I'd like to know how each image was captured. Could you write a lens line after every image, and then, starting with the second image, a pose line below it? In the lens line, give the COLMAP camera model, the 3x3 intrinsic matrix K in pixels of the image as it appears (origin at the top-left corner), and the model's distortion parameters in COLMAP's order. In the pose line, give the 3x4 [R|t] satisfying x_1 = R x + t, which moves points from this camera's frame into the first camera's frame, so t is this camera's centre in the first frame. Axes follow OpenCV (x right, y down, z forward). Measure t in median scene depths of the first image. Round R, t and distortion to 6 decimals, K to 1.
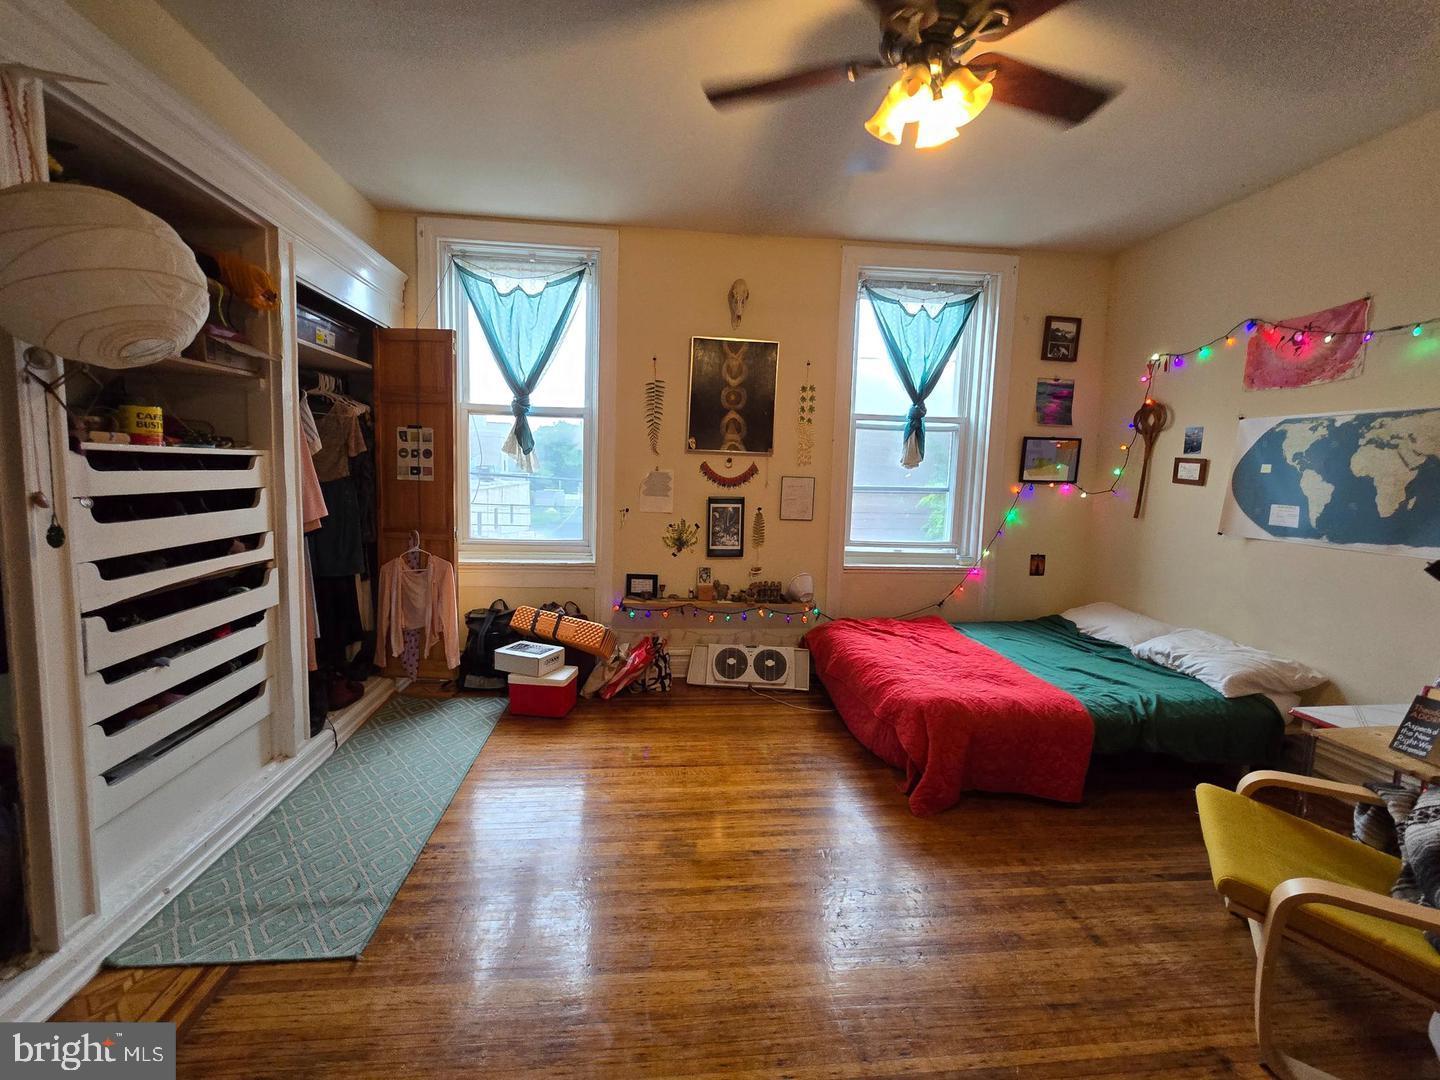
lens RADIAL K [[588.1, 0, 704.9], [0, 588.1, 523.5], [0, 0, 1]] dist [-0.001430, -0.000205]
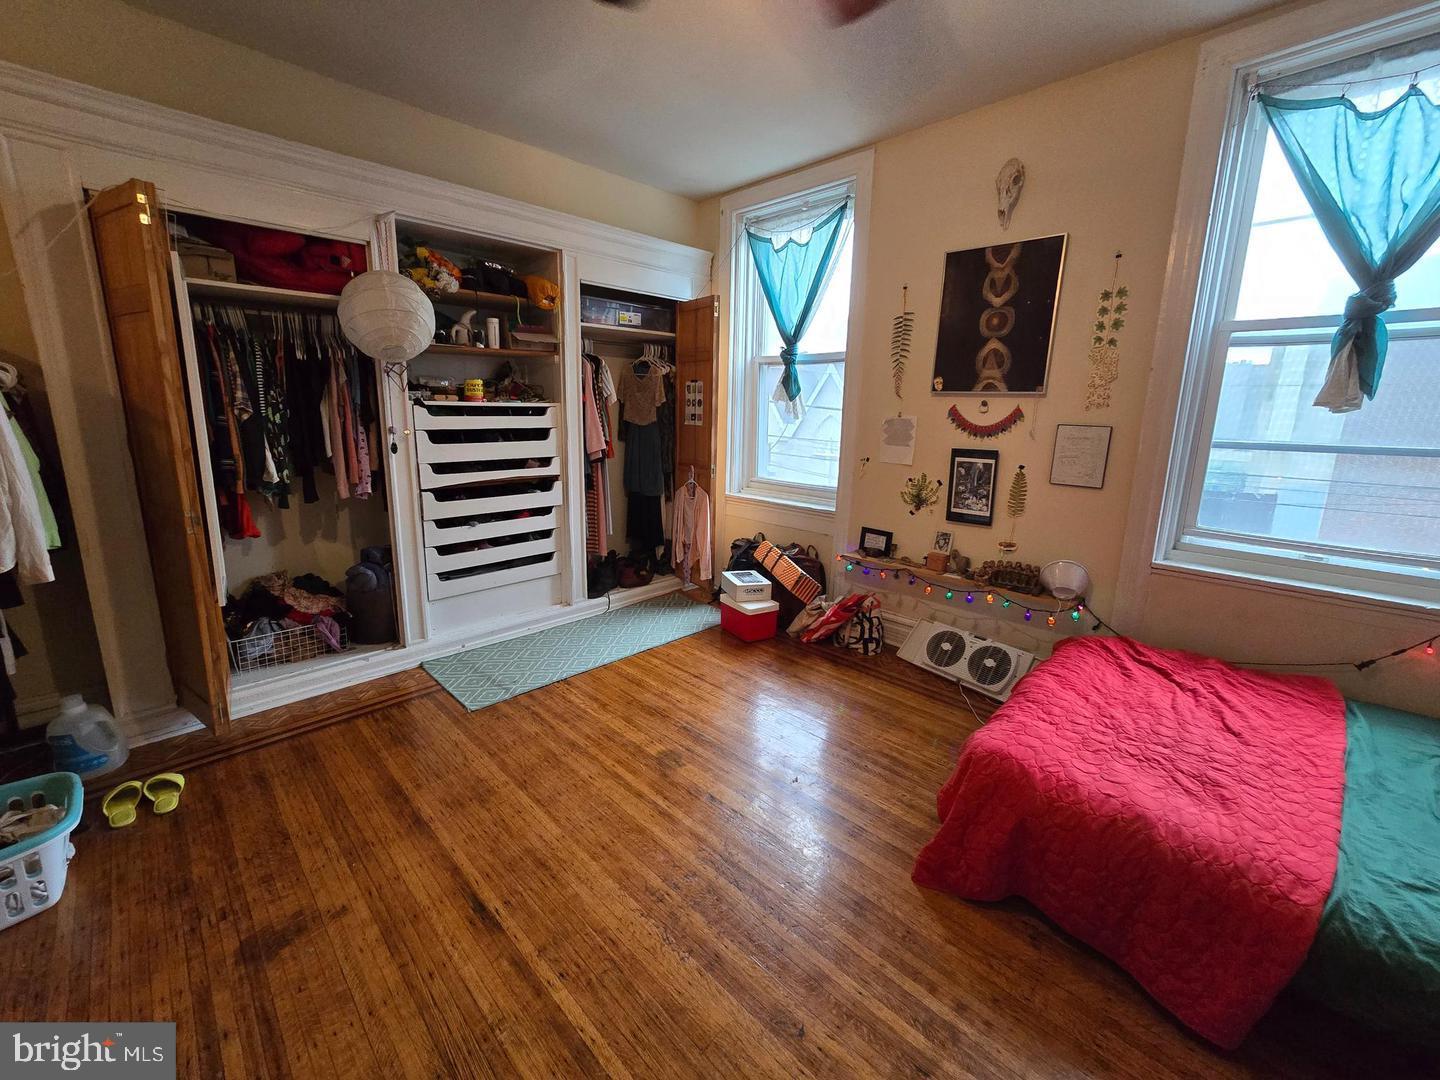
lens RADIAL K [[588.1, 0, 704.9], [0, 588.1, 523.5], [0, 0, 1]] dist [-0.001430, -0.000205]
pose [[0.626651, 0.136794, -0.767200, 0.453456], [-0.070989, 0.990400, 0.118607, -0.014612], [0.776060, -0.019863, 0.630346, 0.210017]]
